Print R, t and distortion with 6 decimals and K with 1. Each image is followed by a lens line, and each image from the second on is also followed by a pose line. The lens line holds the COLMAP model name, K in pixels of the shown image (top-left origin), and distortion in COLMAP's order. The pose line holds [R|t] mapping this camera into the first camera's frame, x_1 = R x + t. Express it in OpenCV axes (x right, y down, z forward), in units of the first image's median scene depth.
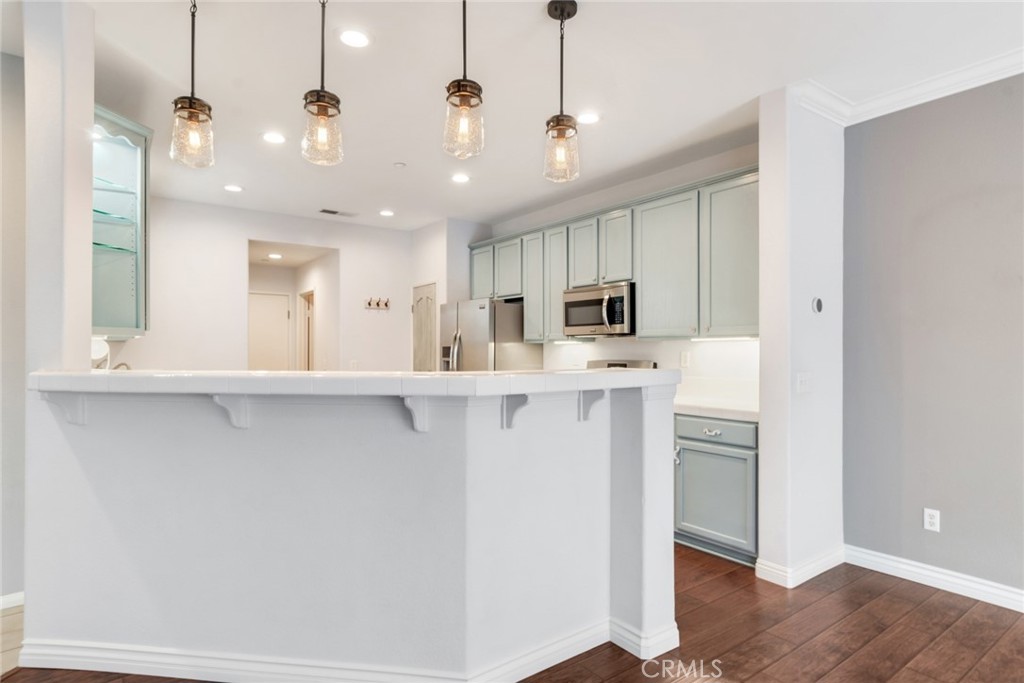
lens RADIAL K [[552.6, 0, 517.0], [0, 552.6, 344.6], [0, 0, 1]] dist [0.001581, 0.000275]
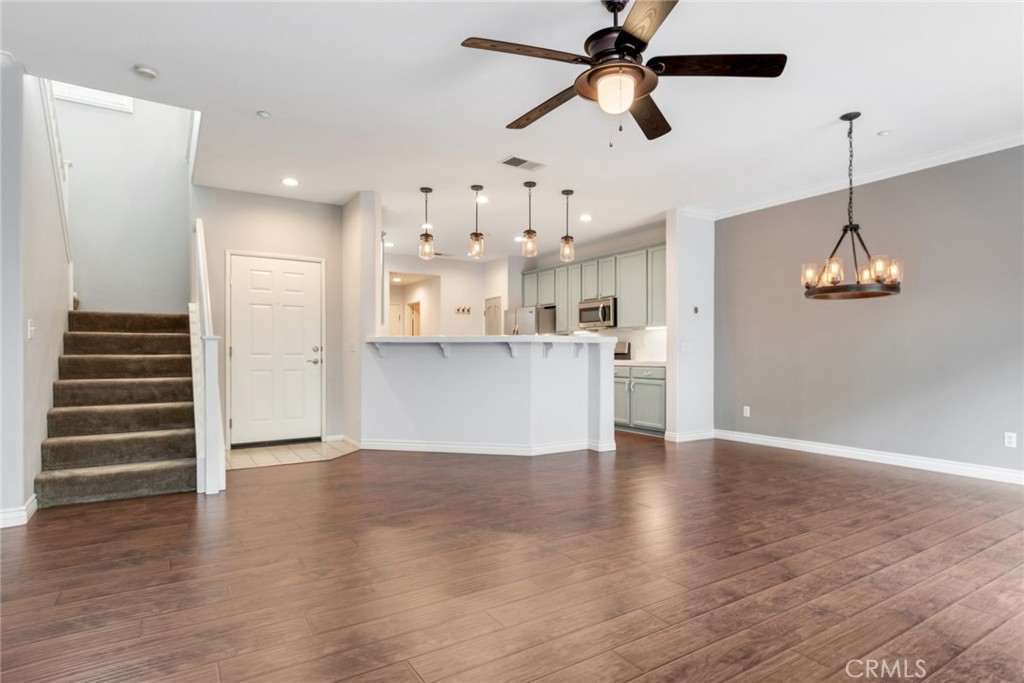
lens RADIAL K [[552.6, 0, 513.5], [0, 552.6, 361.6], [0, 0, 1]] dist [0.001581, 0.000275]
pose [[0.997019, 0.002729, -0.077114, 0.015657], [-0.001231, 0.999810, 0.019468, 0.056518], [0.077153, -0.019315, 0.996832, -0.760027]]
